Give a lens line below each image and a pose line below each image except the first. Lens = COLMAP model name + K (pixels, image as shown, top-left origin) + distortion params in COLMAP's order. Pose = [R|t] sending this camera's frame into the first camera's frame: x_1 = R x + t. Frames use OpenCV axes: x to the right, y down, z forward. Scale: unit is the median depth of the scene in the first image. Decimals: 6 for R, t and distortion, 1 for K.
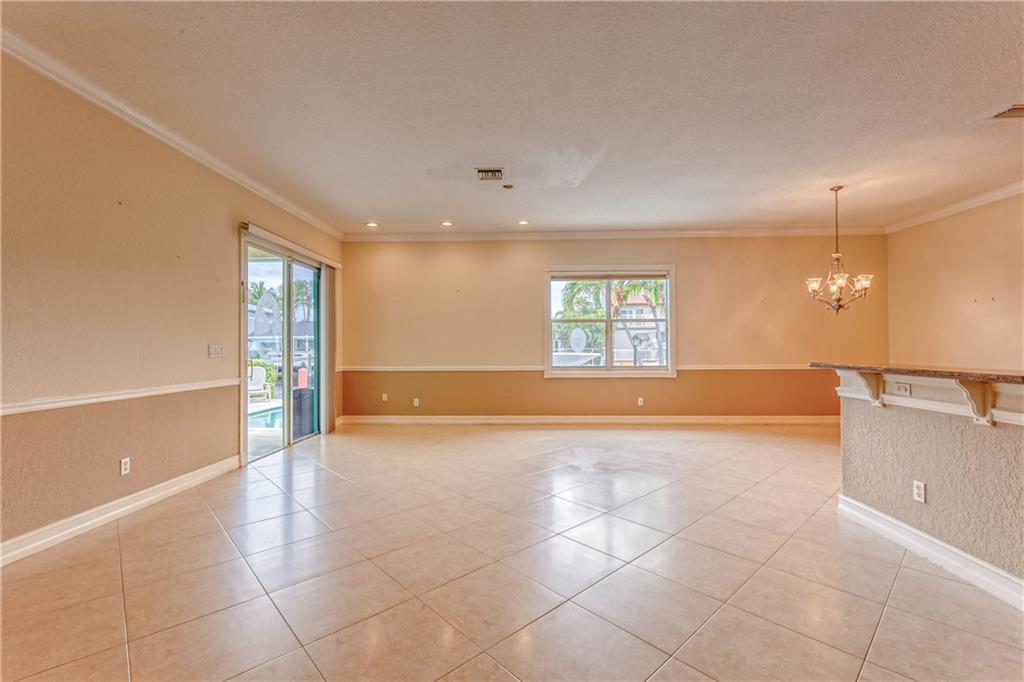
lens RADIAL K [[442.2, 0, 514.5], [0, 442.2, 341.8], [0, 0, 1]] dist [0.002702, 0.000192]
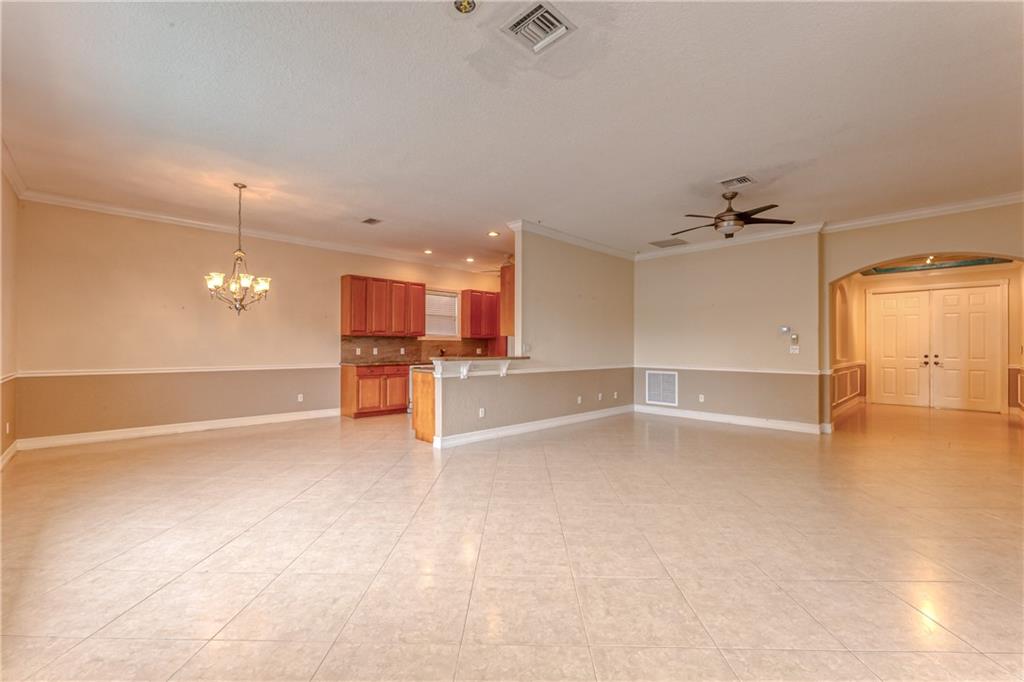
lens RADIAL K [[423.5, 0, 511.3], [0, 423.5, 344.3], [0, 0, 1]] dist [-0.000499, -0.000093]
pose [[-0.714453, 0.005769, 0.699659, -0.262829], [-0.006979, 0.999858, -0.015371, 0.009940], [-0.699648, -0.015864, -0.714311, 0.932984]]
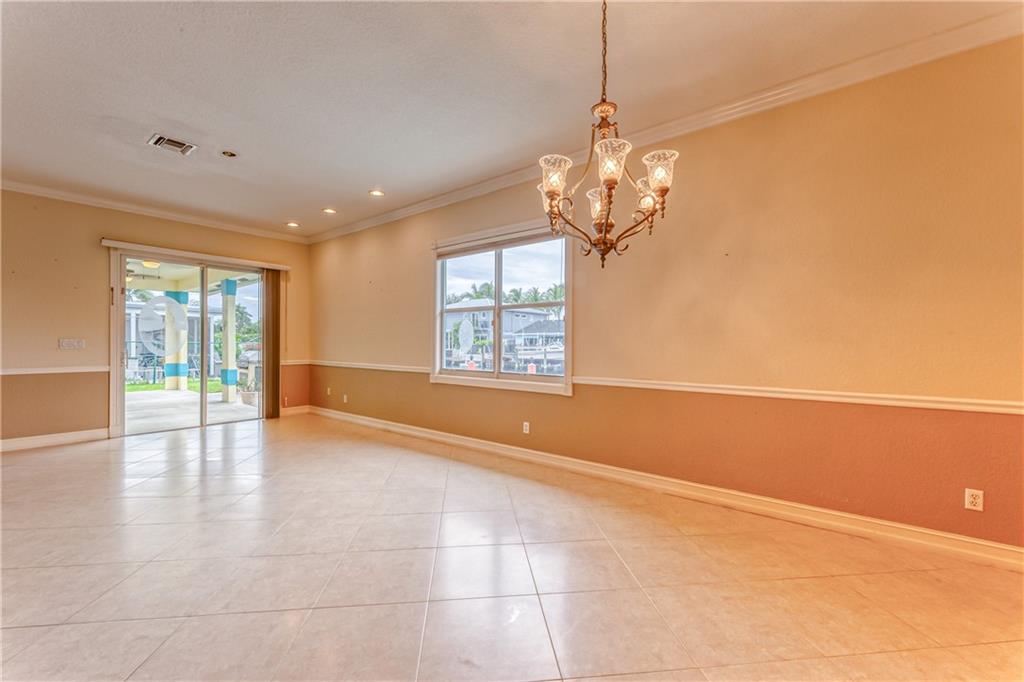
lens RADIAL K [[422.4, 0, 514.1], [0, 422.4, 342.9], [0, 0, 1]] dist [-0.000495, 0.000065]
pose [[0.800021, 0.008293, -0.599914, 0.665056], [-0.001350, 0.999927, 0.012024, 0.000707], [0.599970, -0.008810, 0.799974, 0.493617]]
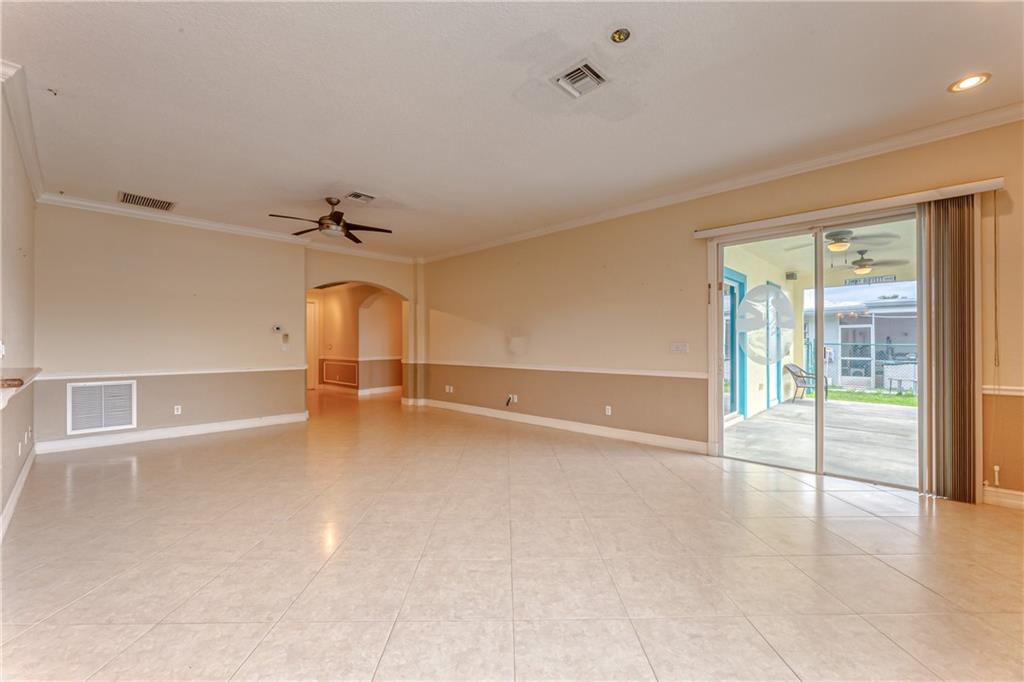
lens RADIAL K [[414.7, 0, 512.1], [0, 414.7, 342.8], [0, 0, 1]] dist [-0.000248, -0.000017]
pose [[-0.671531, 0.001335, -0.740976, 0.312505], [0.011813, 0.999891, -0.008905, 0.006548], [0.740883, -0.014733, -0.671473, 0.894042]]
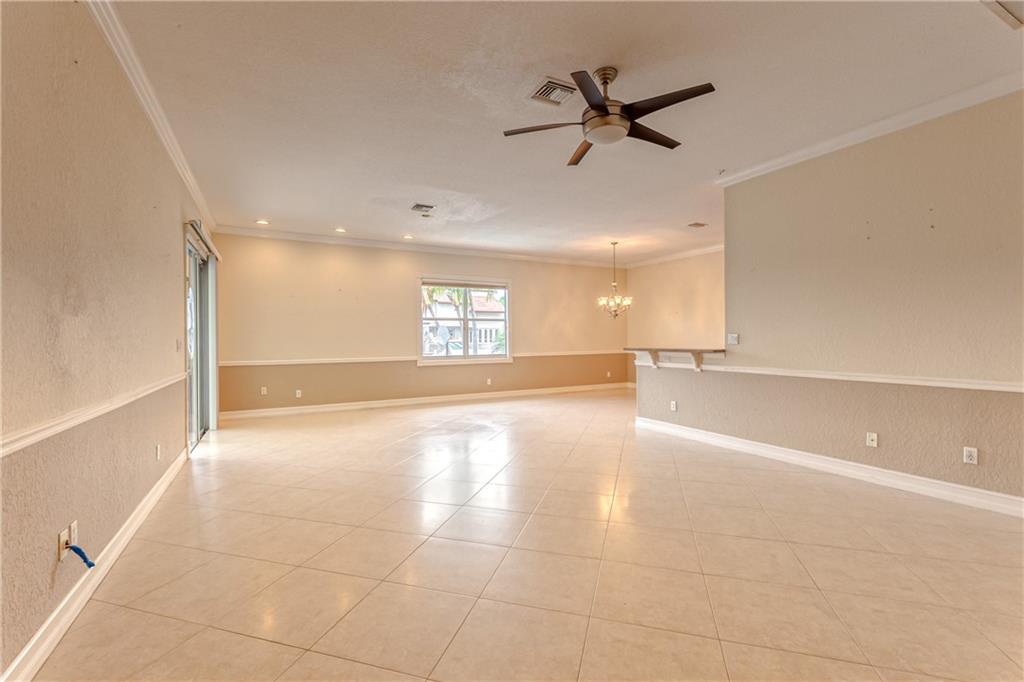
lens RADIAL K [[442.2, 0, 514.5], [0, 442.2, 341.8], [0, 0, 1]] dist [0.002702, 0.000192]
pose [[0.861164, -0.007249, 0.508275, -0.326470], [0.000229, 0.999904, 0.013874, -0.001548], [-0.508327, -0.011831, 0.861083, -0.176169]]
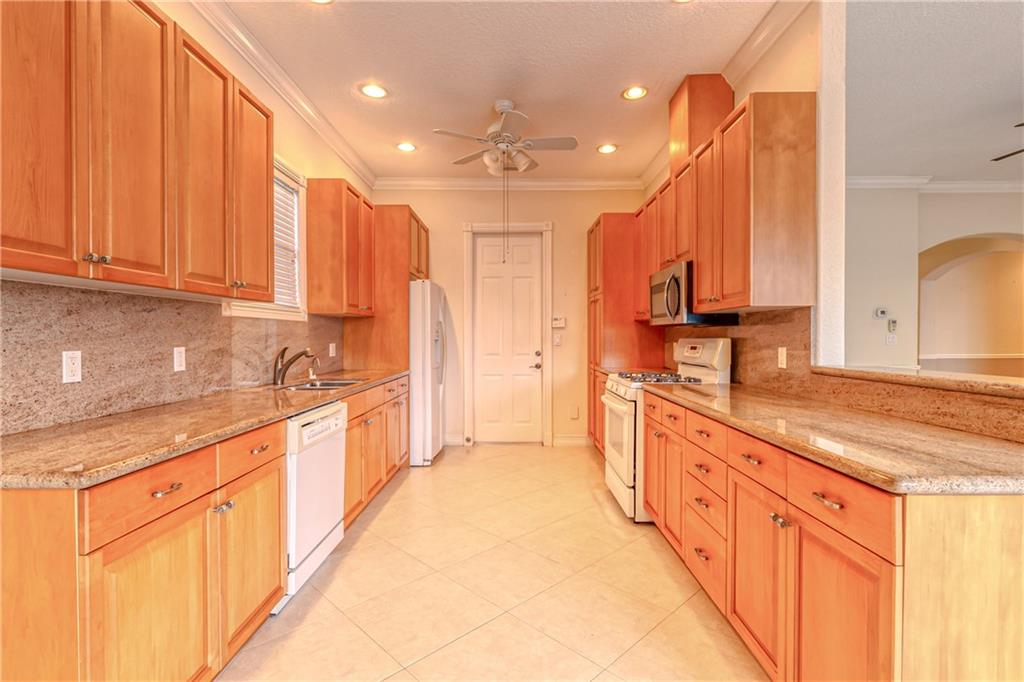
lens RADIAL K [[483.6, 0, 512.2], [0, 483.6, 342.9], [0, 0, 1]] dist [-0.001290, -0.000580]
pose [[-0.999695, 0.006199, -0.023922, 0.596436], [0.006102, 0.999973, 0.004157, 0.001539], [0.023947, 0.004010, -0.999705, 0.623473]]
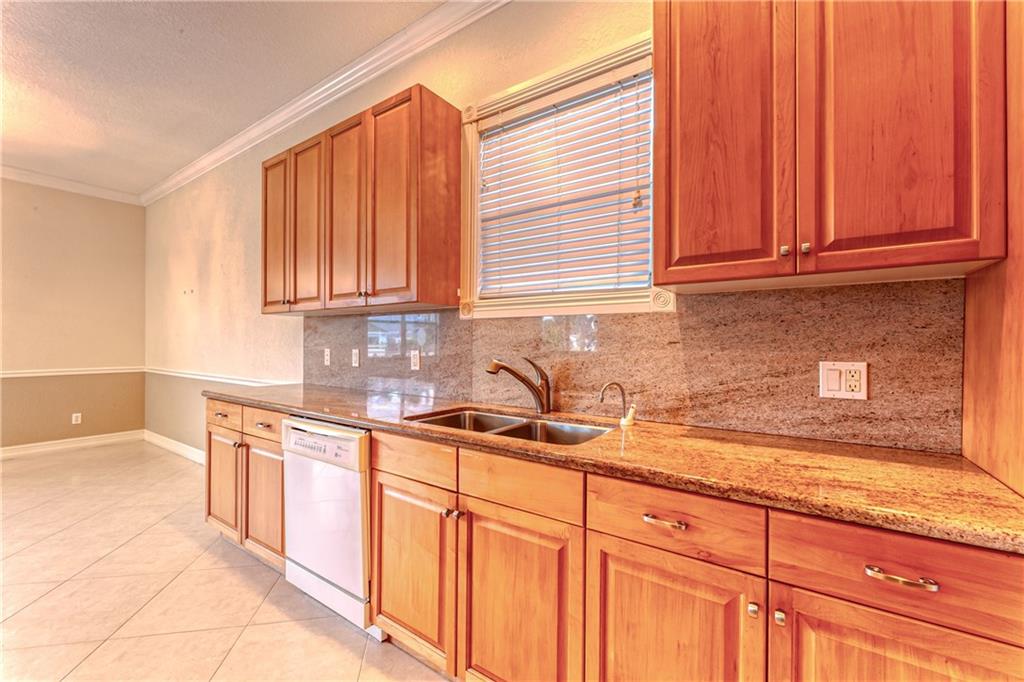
lens RADIAL K [[416.8, 0, 512.1], [0, 416.8, 343.3], [0, 0, 1]] dist [-0.002099, -0.000138]
pose [[0.542316, 0.008394, 0.840133, 0.570557], [-0.015946, 0.999873, 0.000303, -0.002753], [-0.840023, -0.013561, 0.542381, 0.013057]]
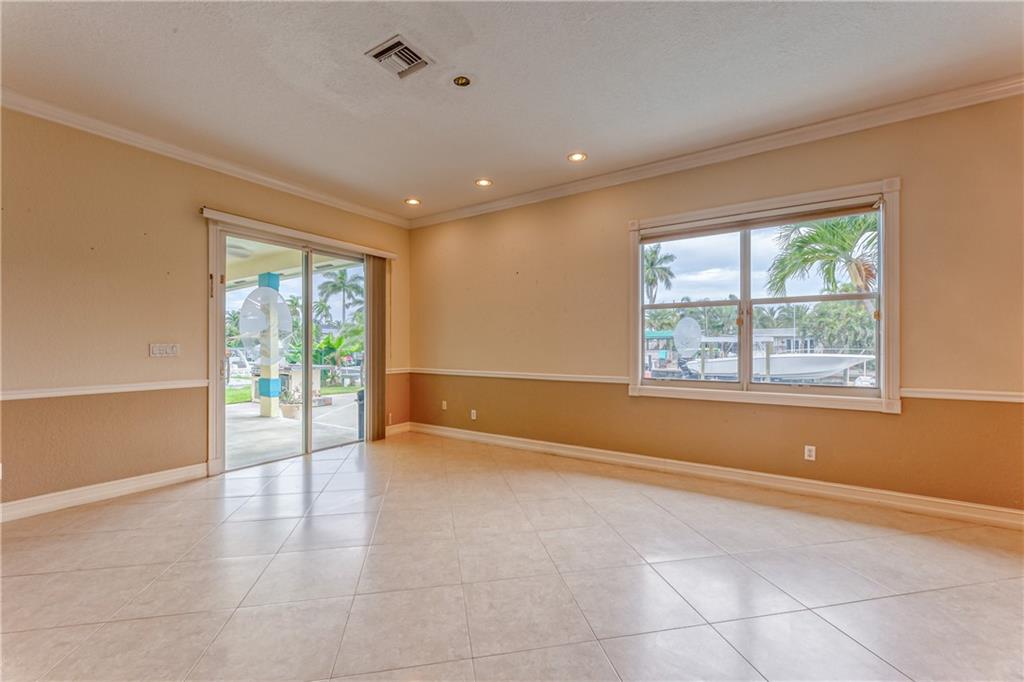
lens RADIAL K [[418.2, 0, 511.1], [0, 418.2, 345.7], [0, 0, 1]] dist [-0.000358, 0.000061]
pose [[0.848608, 0.004414, -0.529004, 0.251854], [0.002009, 0.999931, 0.011568, 0.001709], [0.529018, -0.010879, 0.848541, 0.400043]]
